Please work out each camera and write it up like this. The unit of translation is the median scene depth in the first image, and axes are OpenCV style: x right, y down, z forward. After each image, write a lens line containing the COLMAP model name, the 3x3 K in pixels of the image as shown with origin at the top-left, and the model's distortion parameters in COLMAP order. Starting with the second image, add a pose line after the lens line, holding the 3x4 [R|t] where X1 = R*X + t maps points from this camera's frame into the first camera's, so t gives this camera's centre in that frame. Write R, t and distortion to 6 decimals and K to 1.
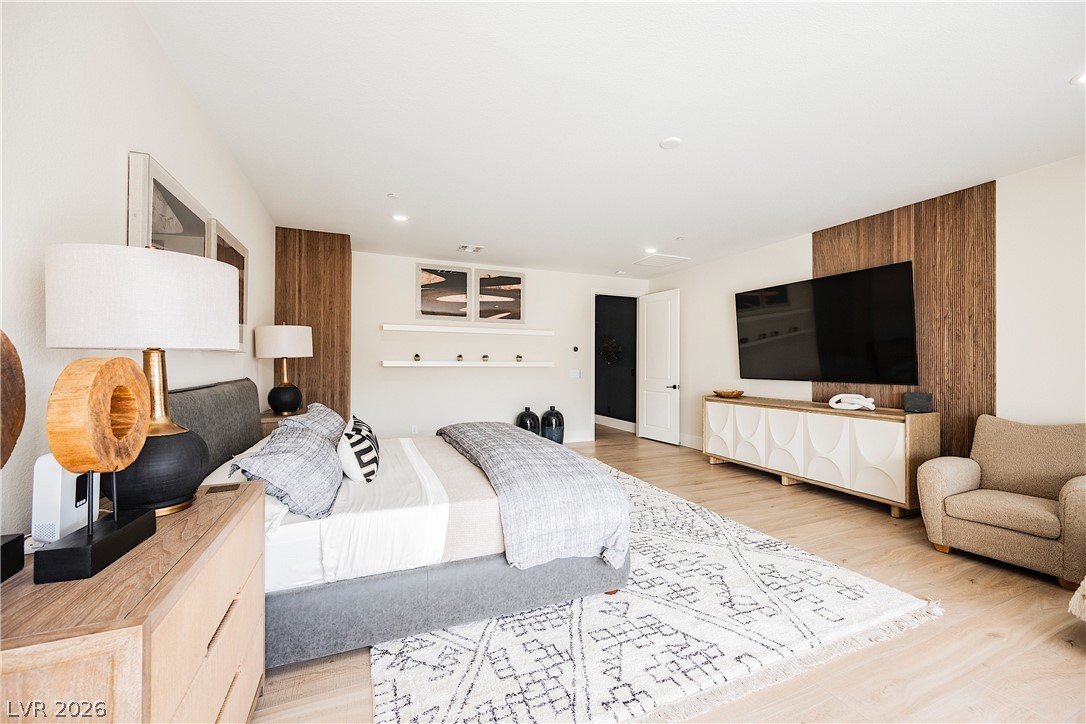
lens RADIAL K [[423.3, 0, 542.5], [0, 423.3, 362.0], [0, 0, 1]] dist [-0.001194, -0.000203]
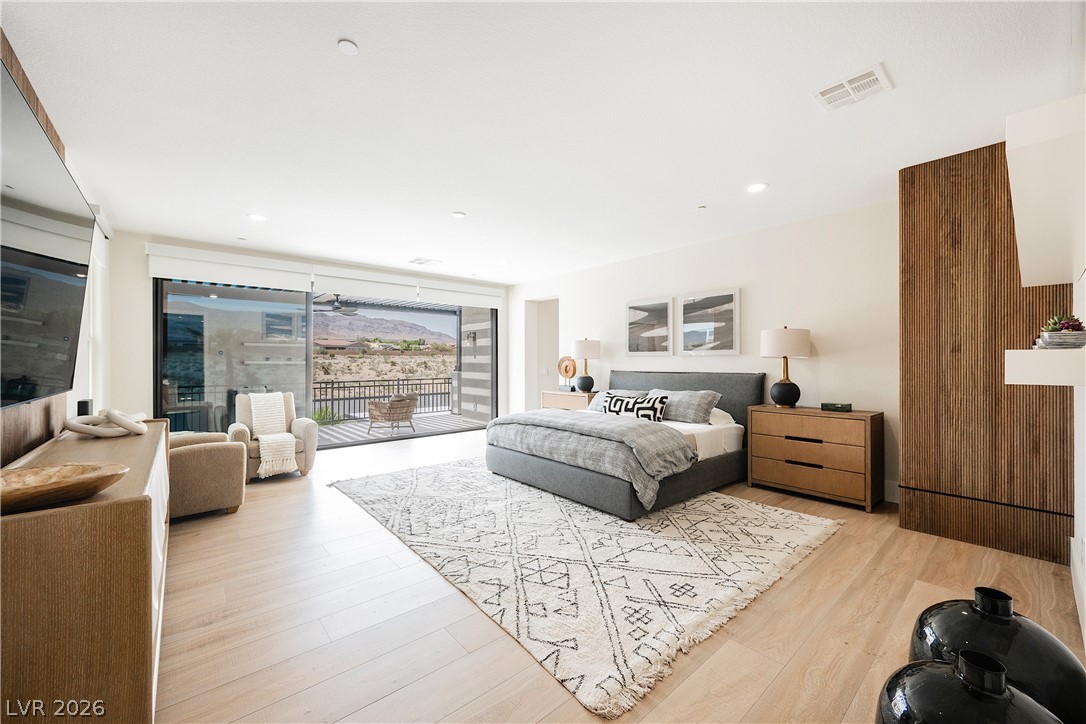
lens RADIAL K [[423.3, 0, 540.5], [0, 423.3, 365.5], [0, 0, 1]] dist [-0.001194, -0.000203]
pose [[-0.950119, -0.006606, -0.311817, 0.413593], [-0.003367, 0.999935, -0.010924, 0.025216], [0.311869, -0.009329, -0.950079, 2.115638]]
